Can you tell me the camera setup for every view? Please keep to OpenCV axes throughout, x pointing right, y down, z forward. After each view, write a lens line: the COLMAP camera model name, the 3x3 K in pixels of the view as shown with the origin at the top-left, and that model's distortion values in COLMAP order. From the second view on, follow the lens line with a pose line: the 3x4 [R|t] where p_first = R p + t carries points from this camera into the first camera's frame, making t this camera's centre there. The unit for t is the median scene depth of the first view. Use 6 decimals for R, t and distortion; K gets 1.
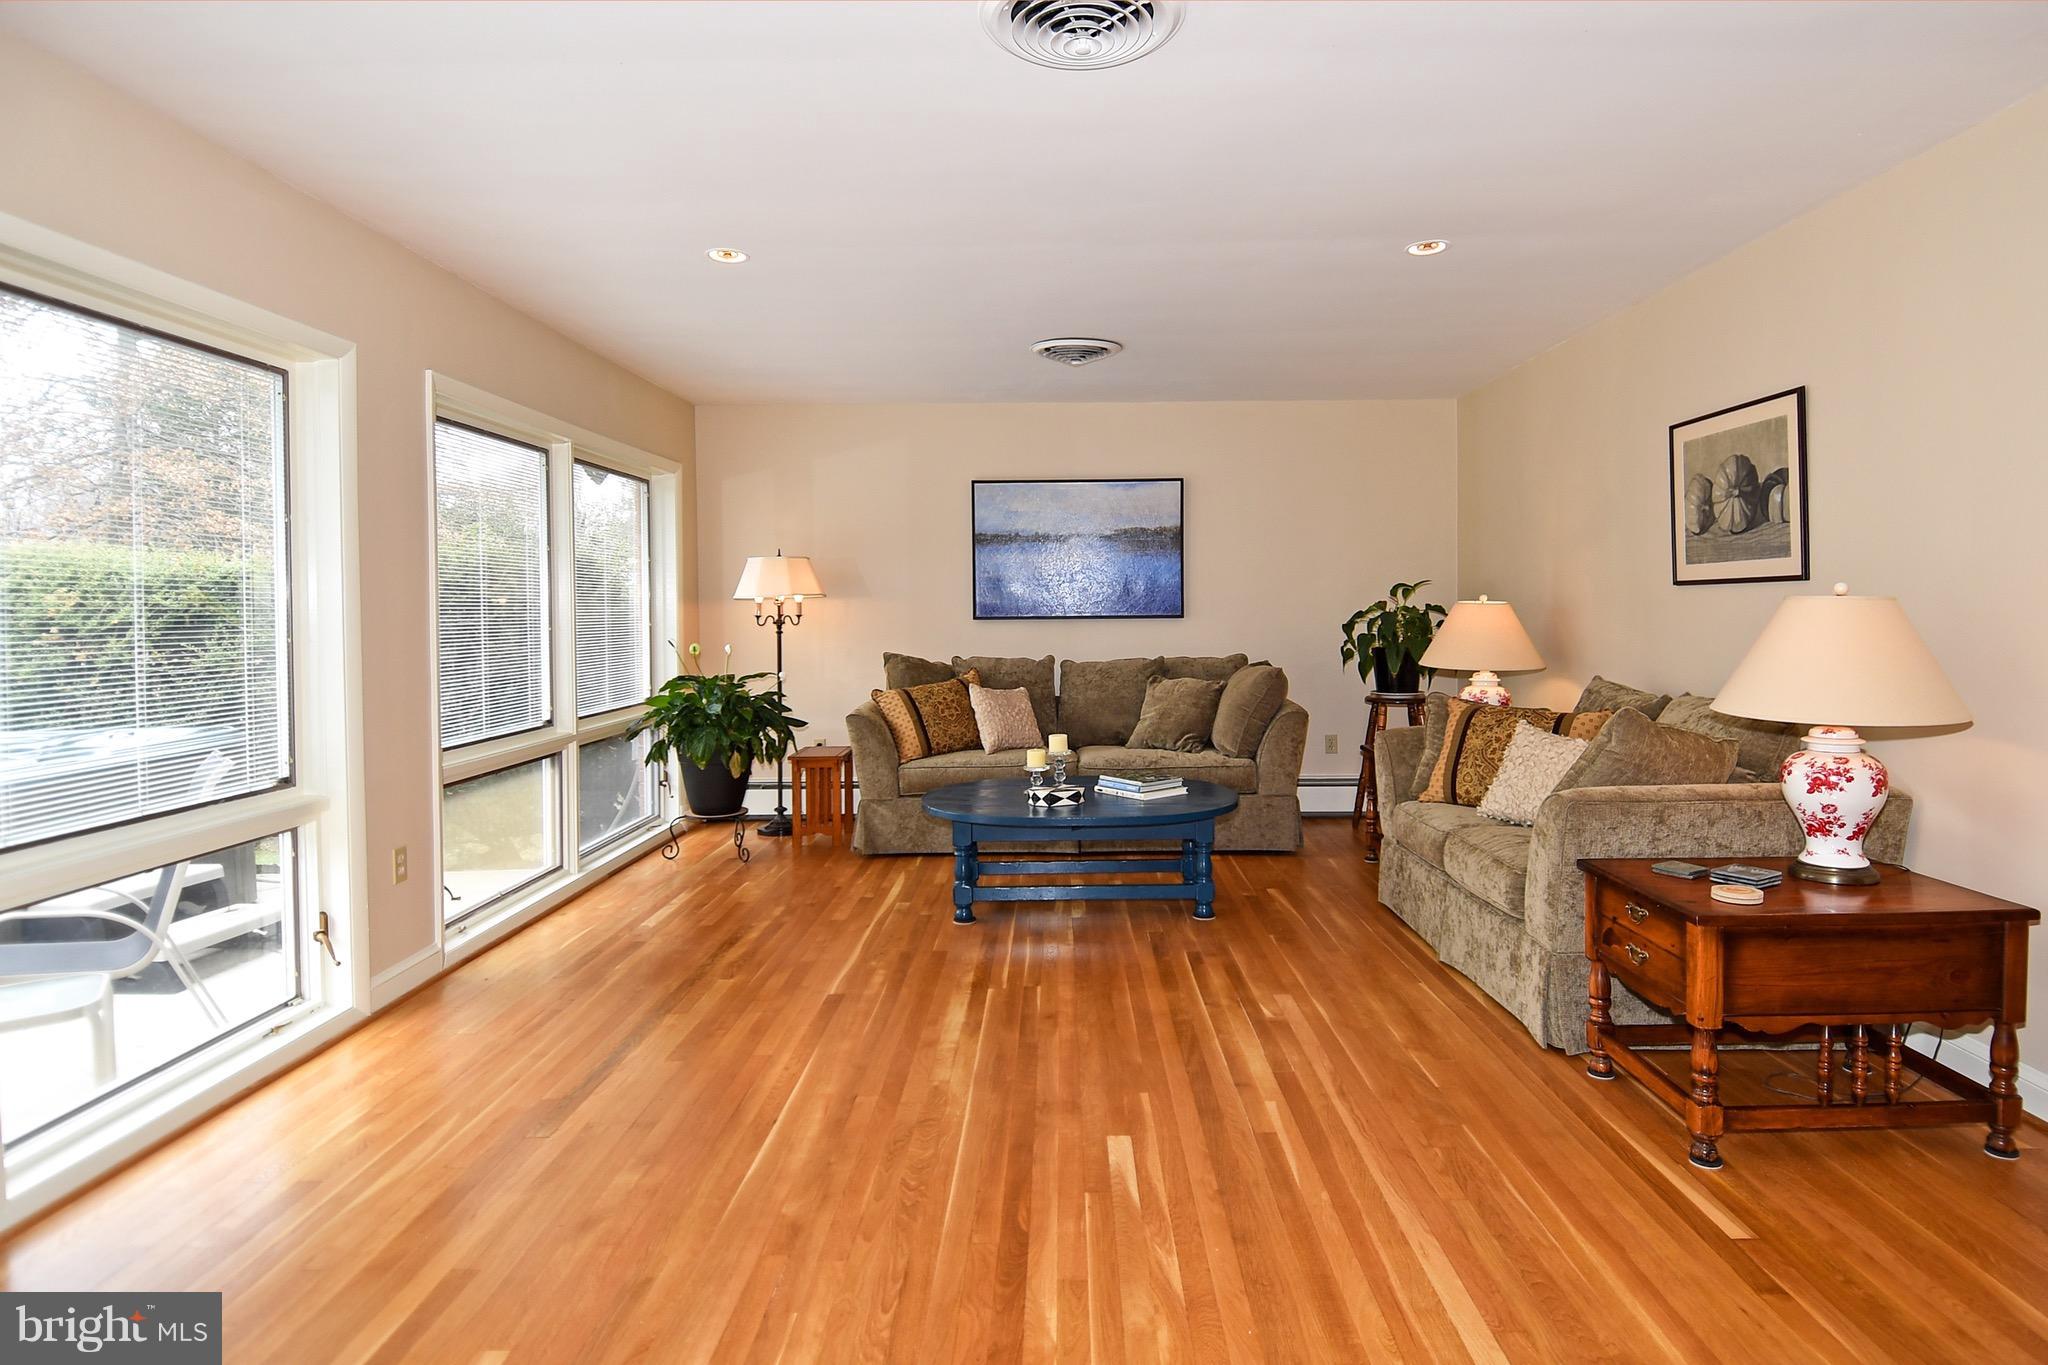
lens RADIAL K [[1088.7, 0, 1071.5], [0, 1088.7, 641.6], [0, 0, 1]] dist [0.052607, -0.055123]
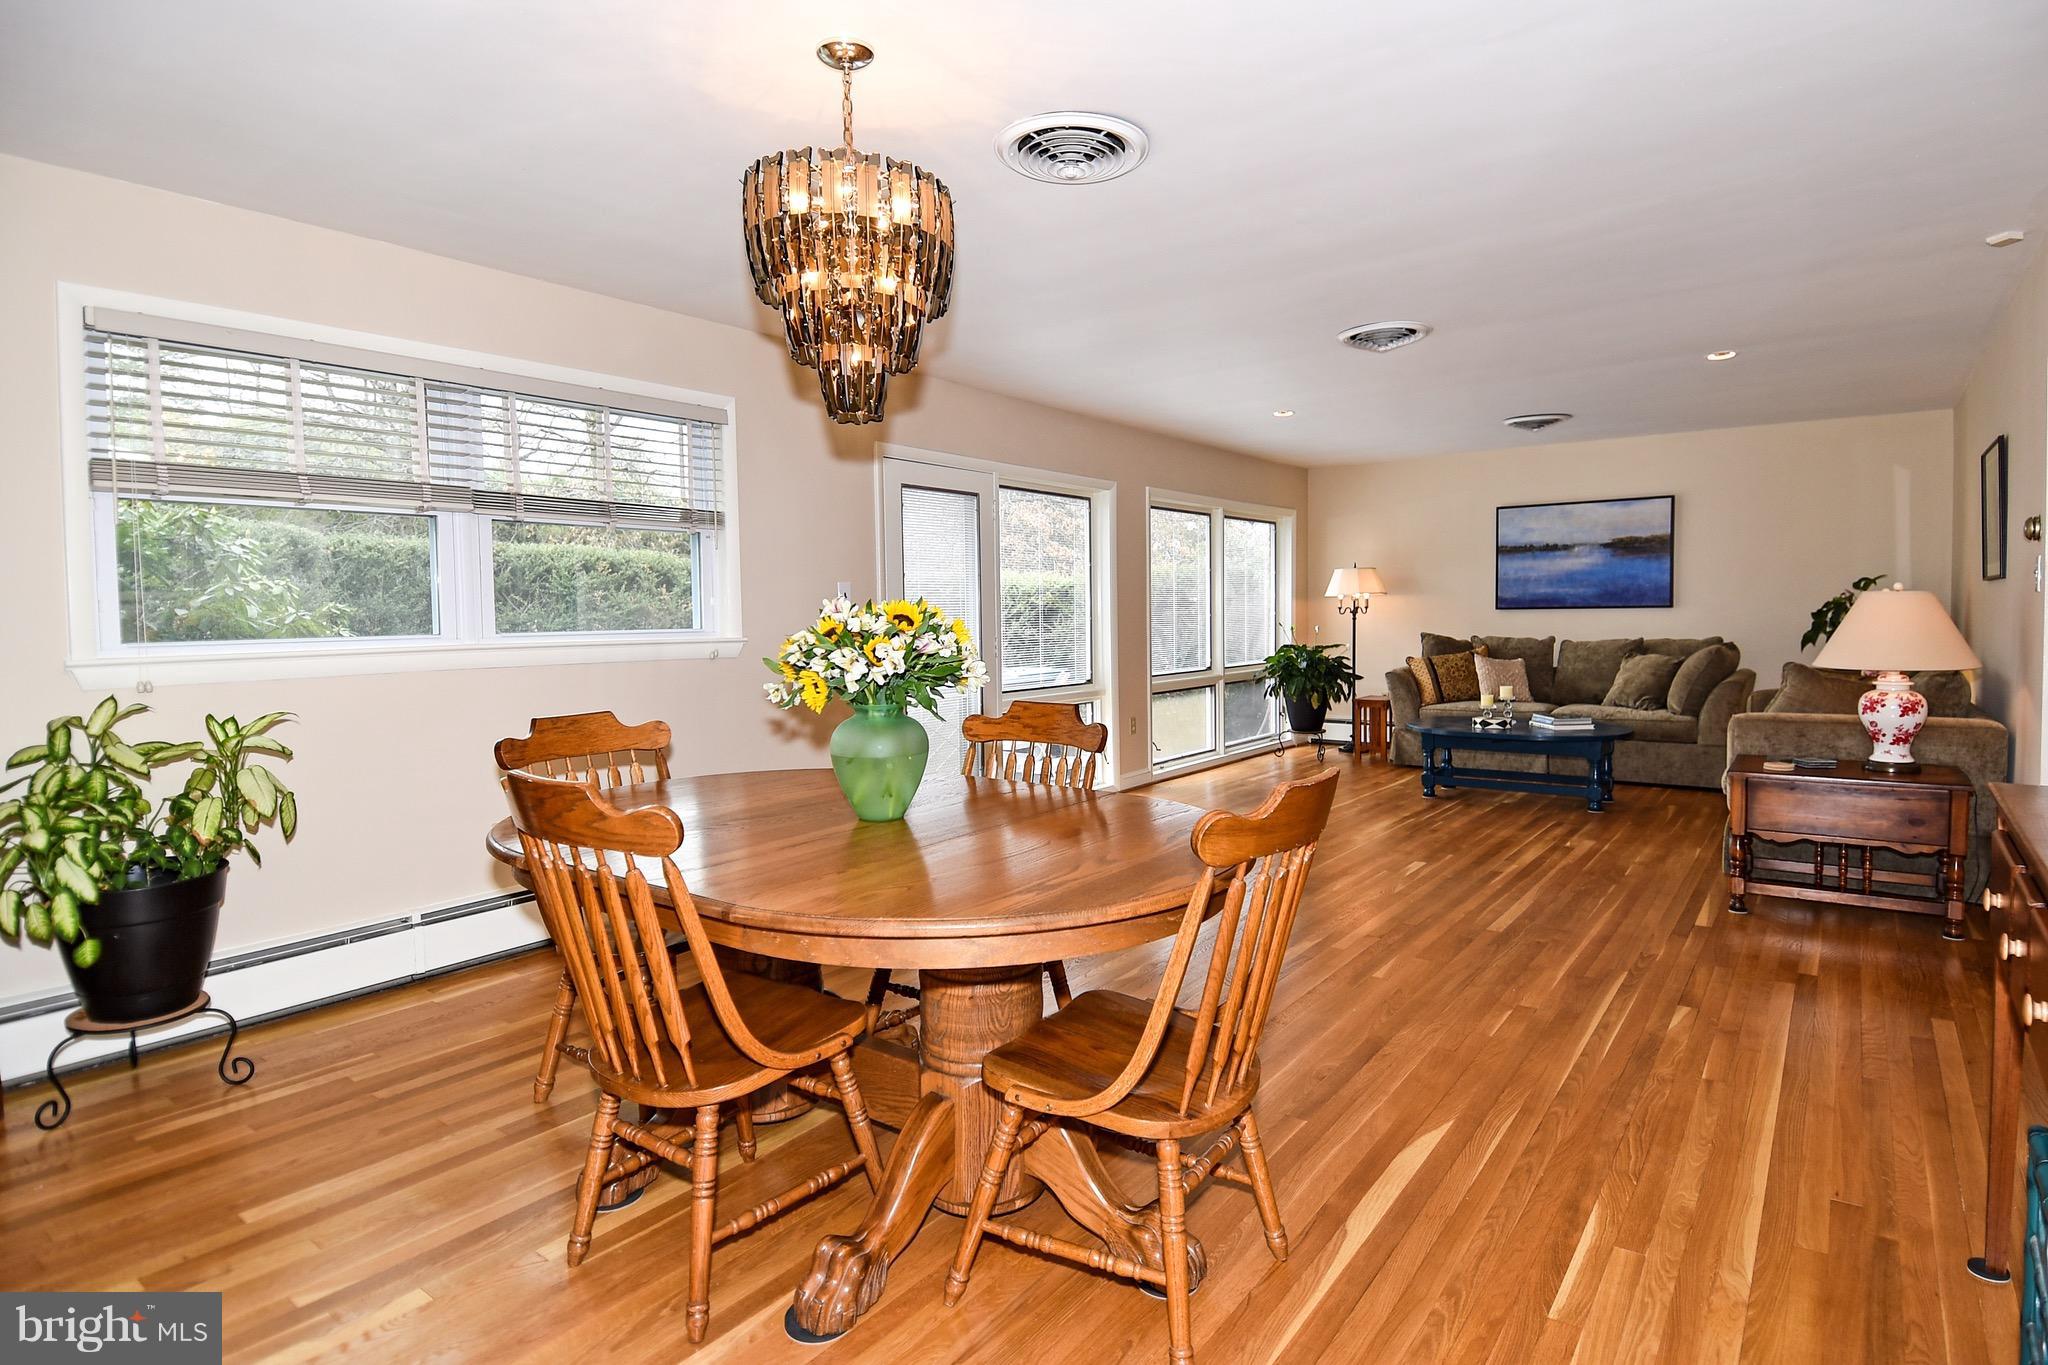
lens RADIAL K [[1088.7, 0, 1071.5], [0, 1088.7, 641.6], [0, 0, 1]] dist [0.052607, -0.055123]
pose [[0.803944, 0.014394, -0.594531, 0.430167], [-0.011433, 0.999896, 0.008748, 0.020073], [0.594596, -0.000235, 0.804025, -0.601049]]
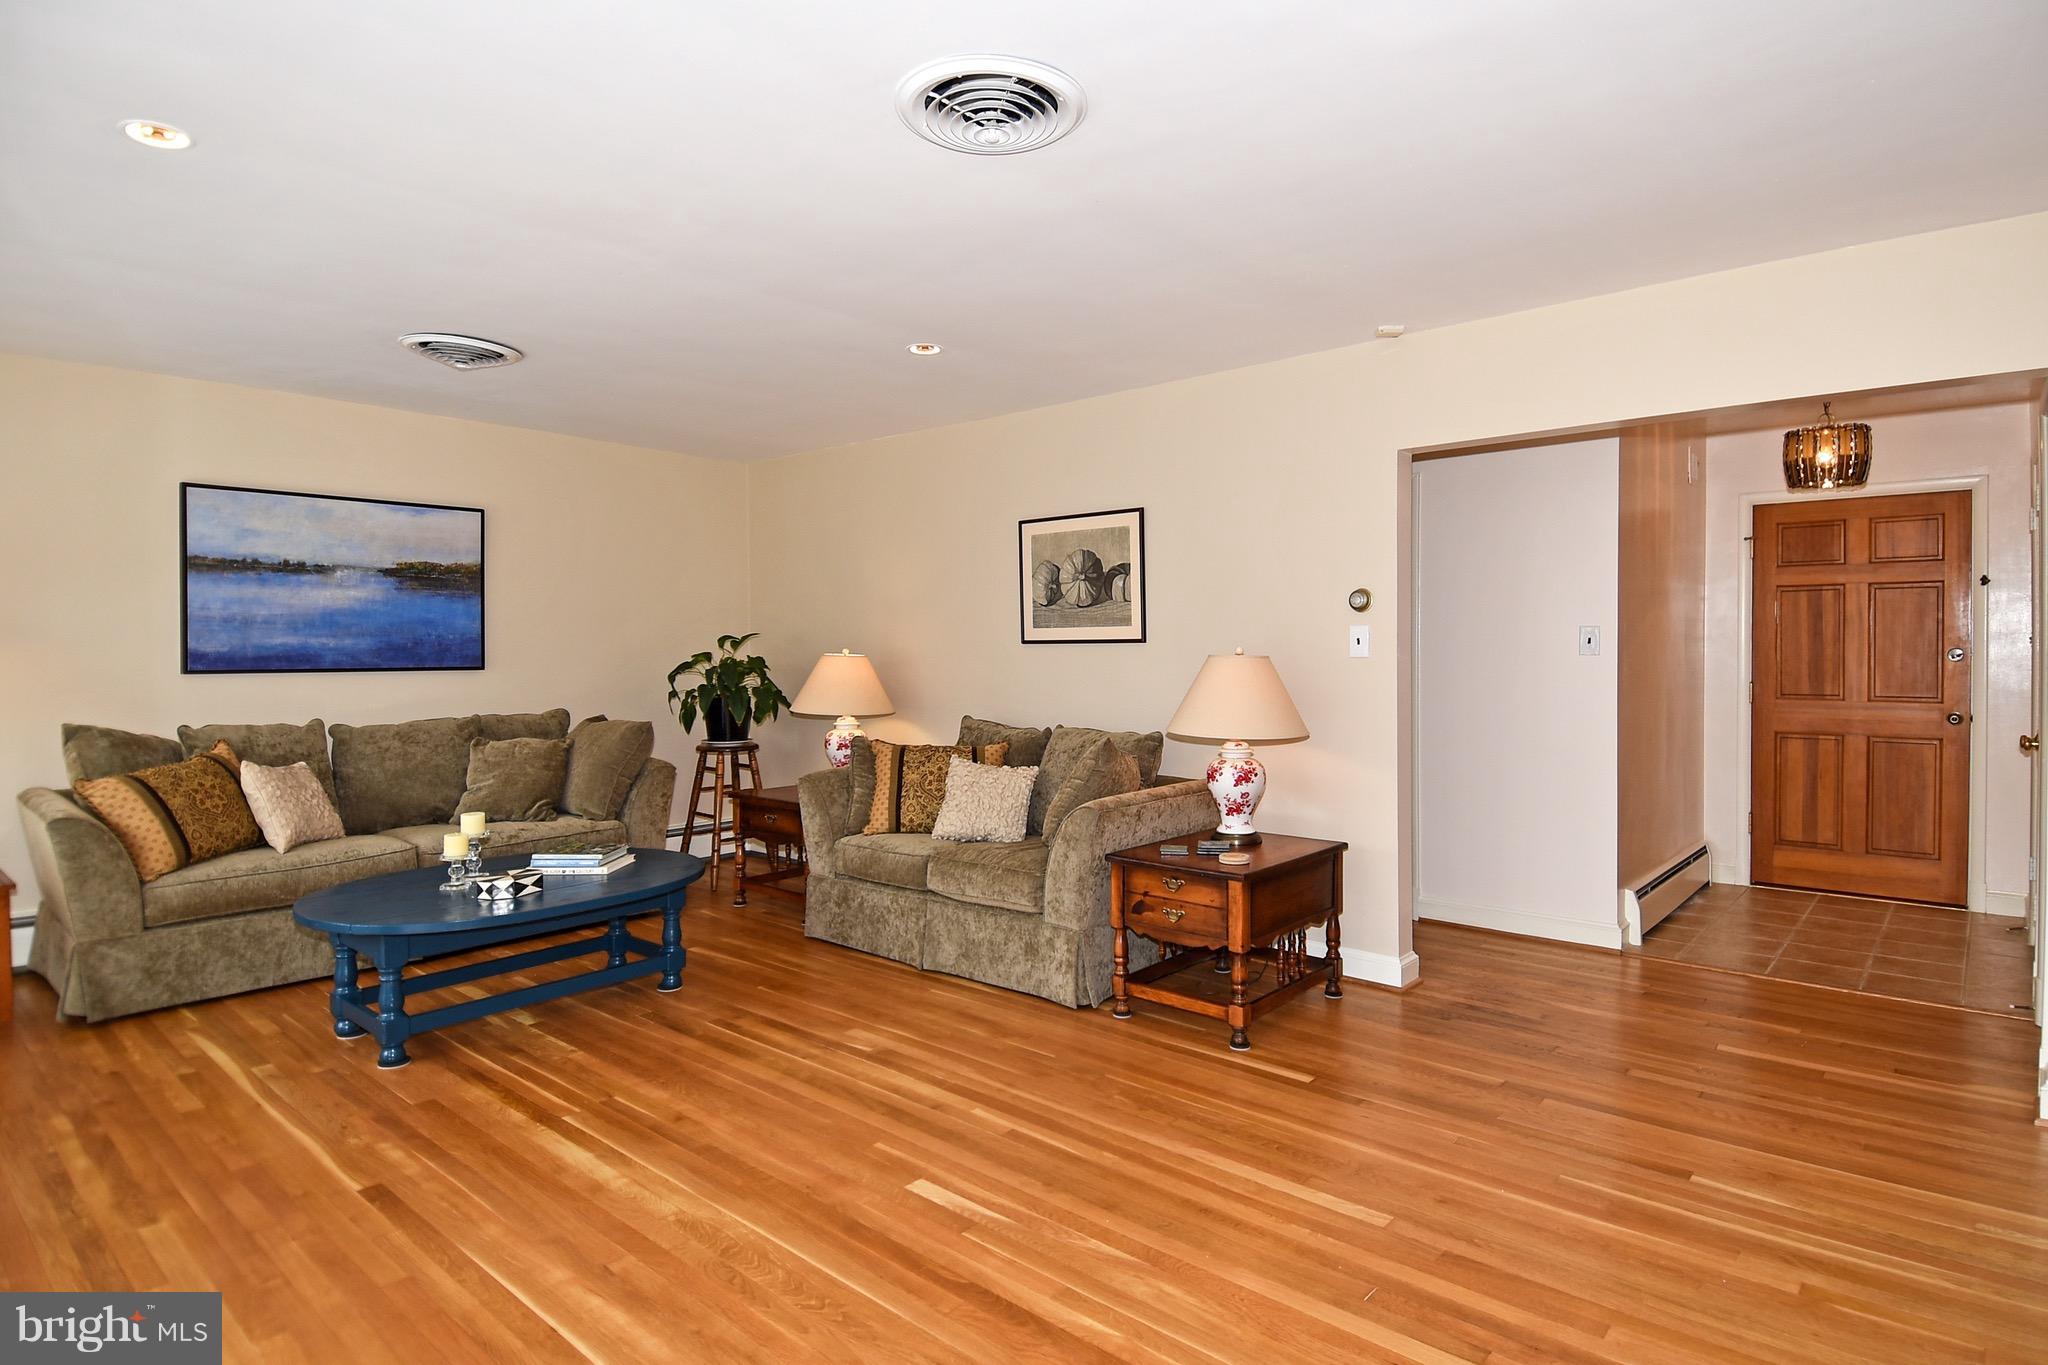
lens RADIAL K [[1075.4, 0, 1025.2], [0, 1075.4, 676.1], [0, 0, 1]] dist [0.051941, -0.058719]
pose [[0.660499, -0.010090, 0.750759, -0.378394], [0.018963, 0.999815, -0.003246, -0.008154], [-0.750588, 0.016381, 0.660568, 0.148121]]
